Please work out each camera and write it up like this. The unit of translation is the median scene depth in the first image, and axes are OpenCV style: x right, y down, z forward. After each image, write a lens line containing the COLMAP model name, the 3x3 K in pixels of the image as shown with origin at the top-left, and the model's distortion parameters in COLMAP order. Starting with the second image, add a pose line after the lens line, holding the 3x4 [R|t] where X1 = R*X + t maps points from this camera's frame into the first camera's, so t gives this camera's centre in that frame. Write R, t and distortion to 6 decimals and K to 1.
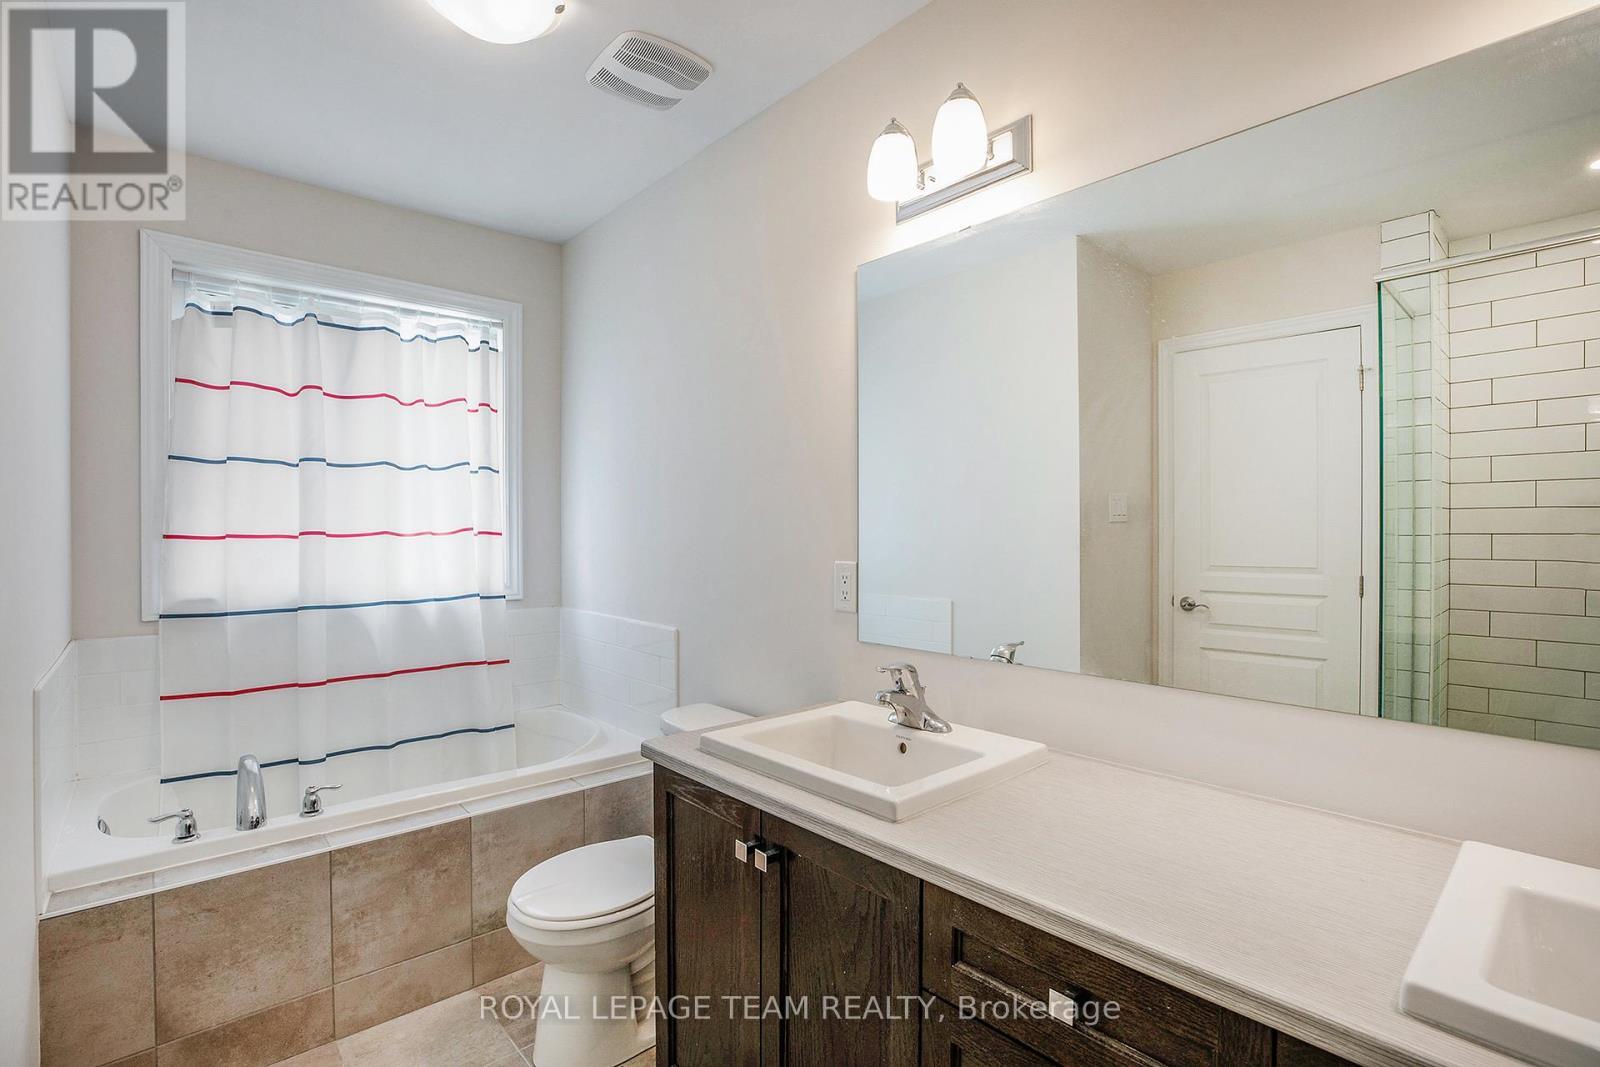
lens RADIAL K [[759.4, 0, 793.6], [0, 759.4, 539.4], [0, 0, 1]] dist [-0.013369, 0.000508]
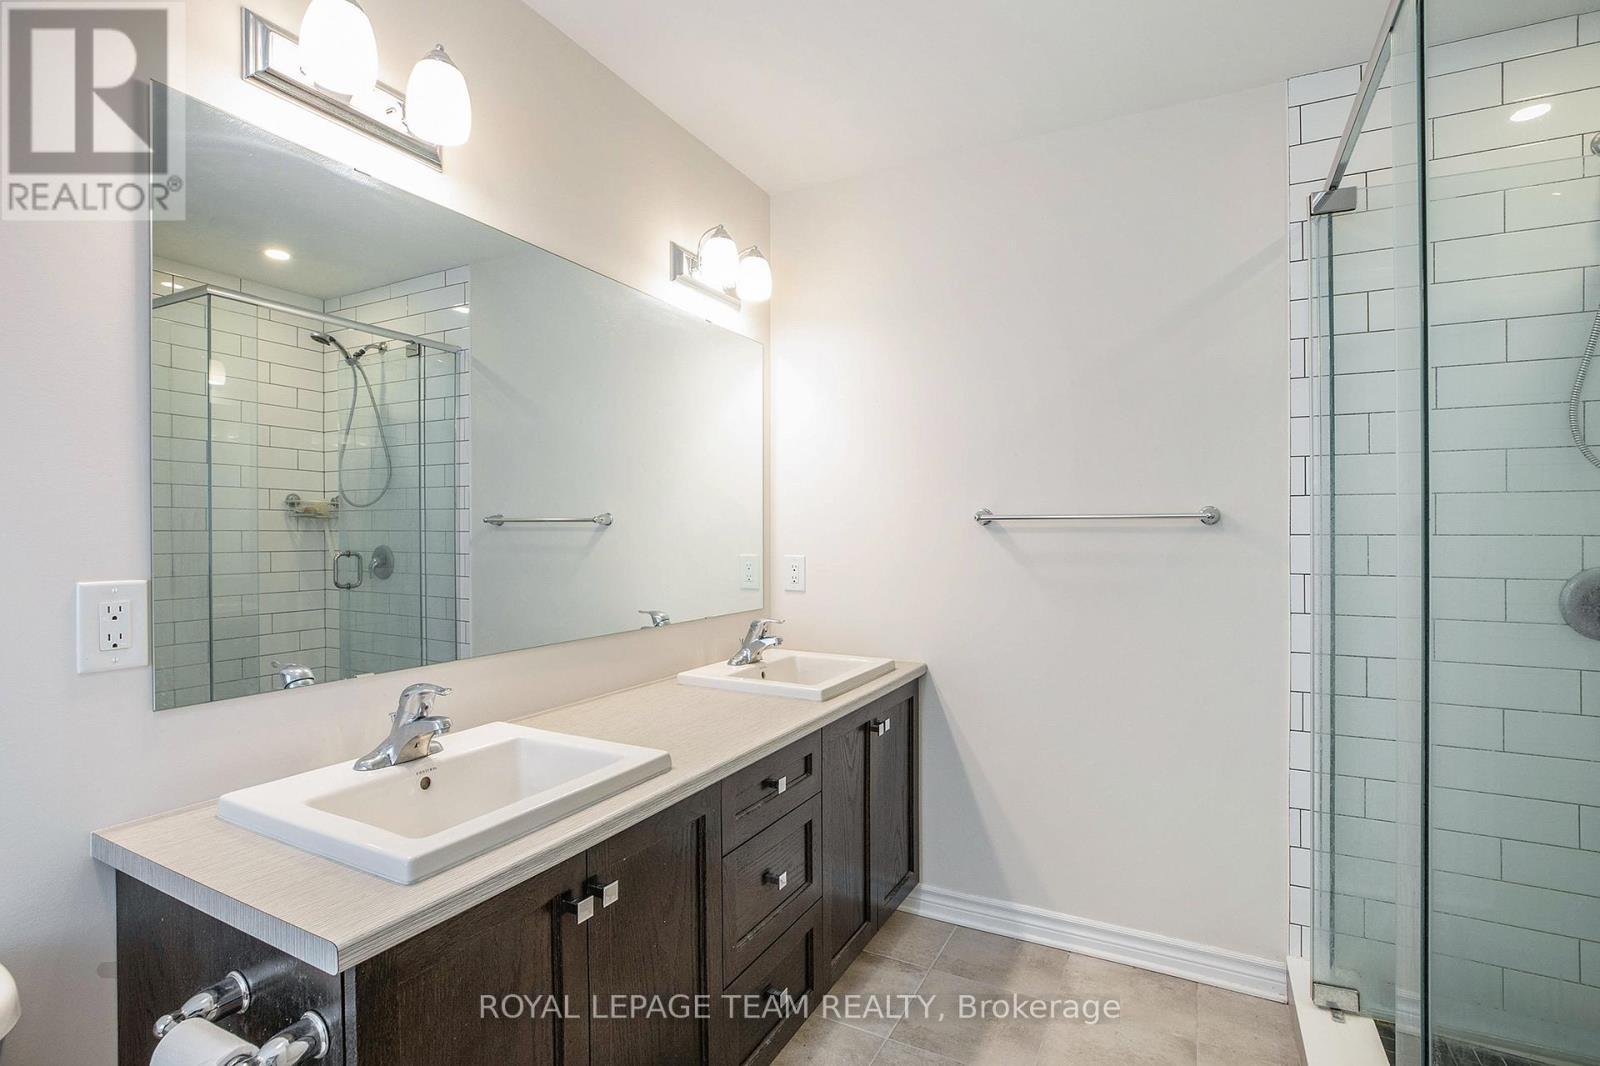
lens RADIAL K [[759.4, 0, 793.6], [0, 759.4, 538.9], [0, 0, 1]] dist [-0.013369, 0.000508]
pose [[-0.345791, -0.009349, 0.938265, -0.948302], [0.006745, 0.999900, 0.012449, -0.008722], [-0.938287, 0.010634, -0.345694, 1.086610]]
